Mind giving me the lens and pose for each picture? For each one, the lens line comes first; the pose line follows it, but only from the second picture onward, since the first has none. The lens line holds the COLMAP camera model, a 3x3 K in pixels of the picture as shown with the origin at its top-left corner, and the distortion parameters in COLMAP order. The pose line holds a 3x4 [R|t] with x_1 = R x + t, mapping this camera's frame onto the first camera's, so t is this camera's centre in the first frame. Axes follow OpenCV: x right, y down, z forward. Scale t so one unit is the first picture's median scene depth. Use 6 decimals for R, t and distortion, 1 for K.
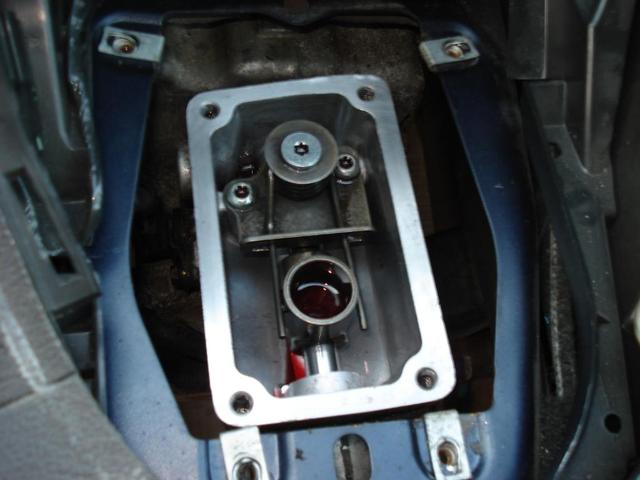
lens RADIAL K [[718.1, 0, 320.0], [0, 718.1, 240.0], [0, 0, 1]] dist [-0.115250, 0.032505]
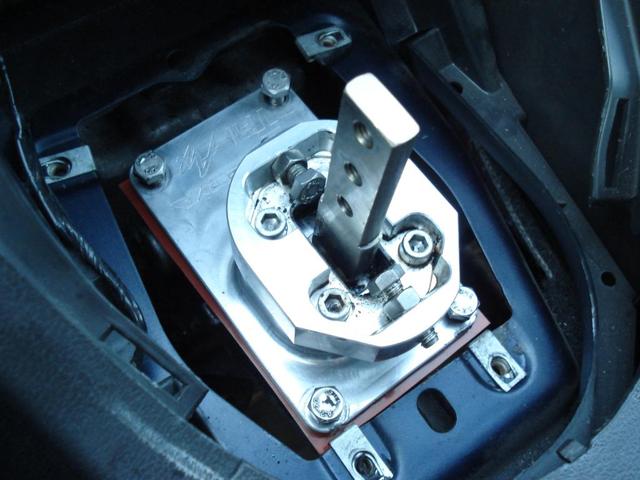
lens RADIAL K [[718.1, 0, 320.0], [0, 718.1, 240.0], [0, 0, 1]] dist [-0.115250, 0.032505]
pose [[0.879503, -0.451058, 0.151725, -0.143171], [0.442620, 0.892442, 0.087377, -0.103021], [-0.174818, -0.009692, 0.984553, -0.092167]]
